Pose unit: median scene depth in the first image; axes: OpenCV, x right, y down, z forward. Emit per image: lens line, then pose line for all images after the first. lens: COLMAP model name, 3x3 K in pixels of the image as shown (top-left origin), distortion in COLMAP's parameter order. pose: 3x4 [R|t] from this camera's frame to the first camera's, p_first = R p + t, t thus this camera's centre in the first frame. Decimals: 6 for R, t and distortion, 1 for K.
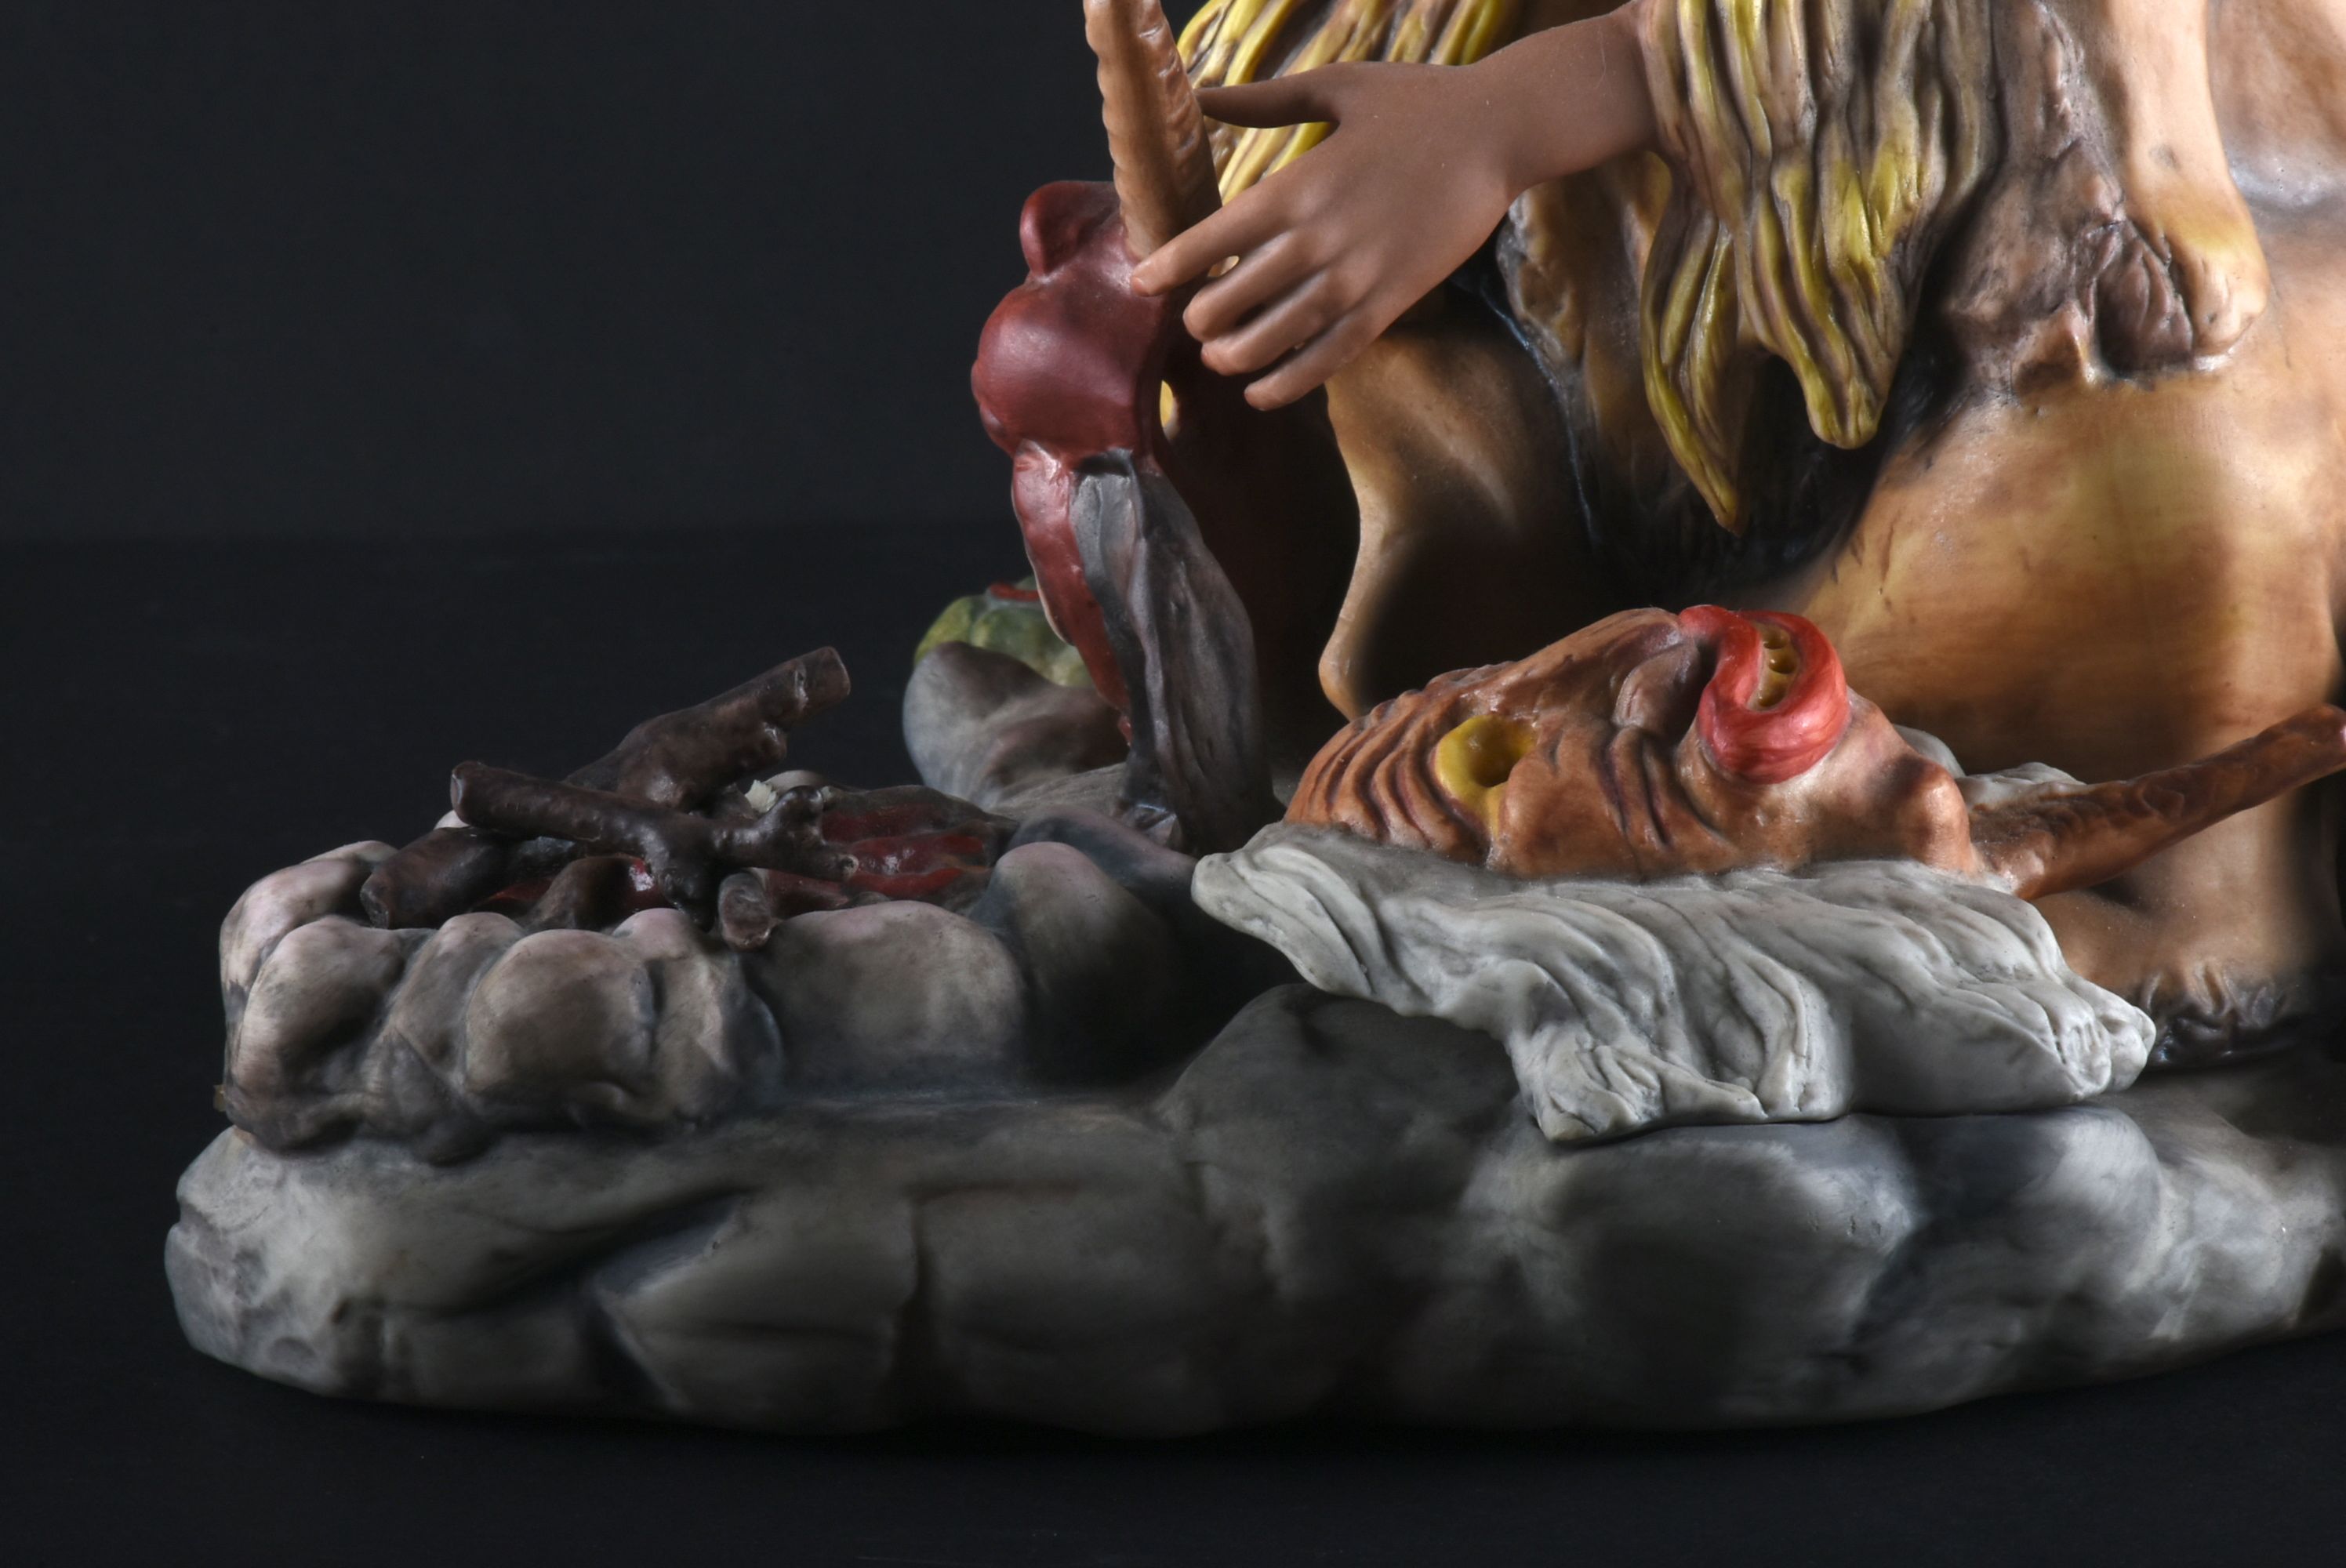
lens RADIAL K [[11285.4, 0, 1173.0], [0, 11285.4, 784.0], [0, 0, 1]] dist [-0.052981, 9.691265]
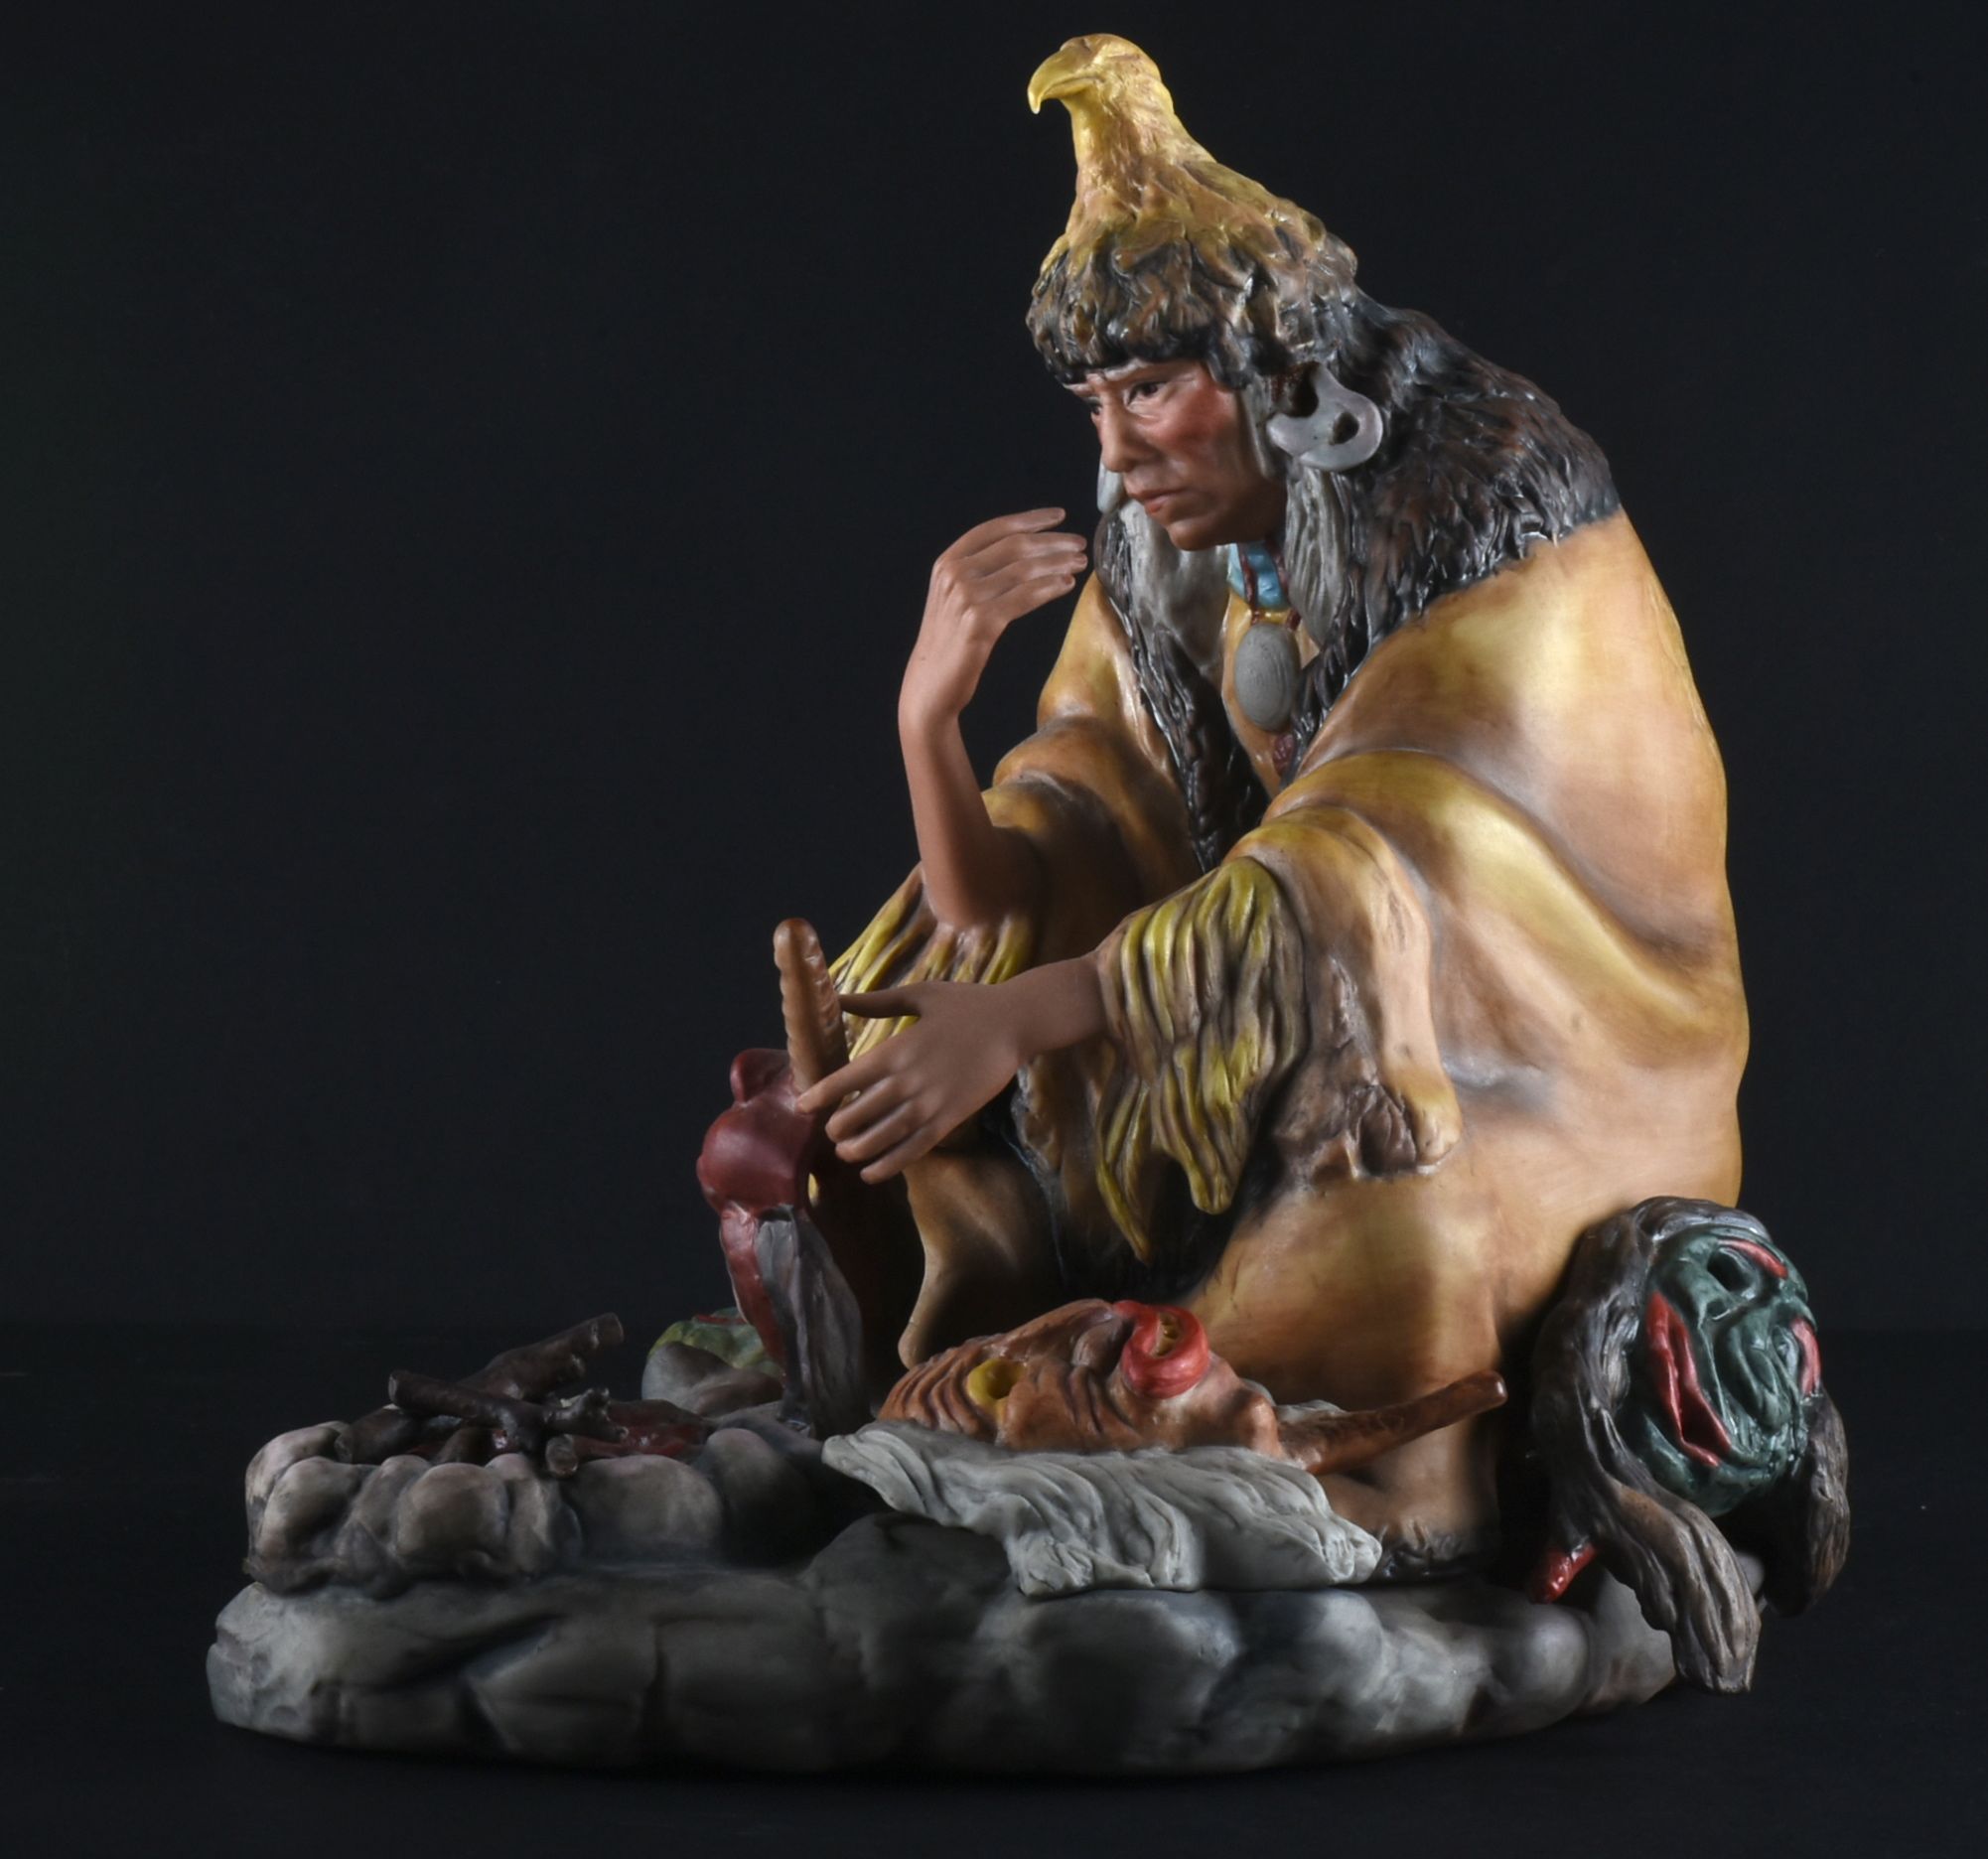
lens RADIAL K [[9934.9, 0, 994.0], [0, 9934.9, 929.5], [0, 0, 1]] dist [0.005206, -8.297521]
pose [[0.999153, 0.031376, 0.026638, -0.014927], [-0.028587, 0.994648, -0.099292, 0.078678], [-0.029611, 0.098446, 0.994702, -0.503993]]
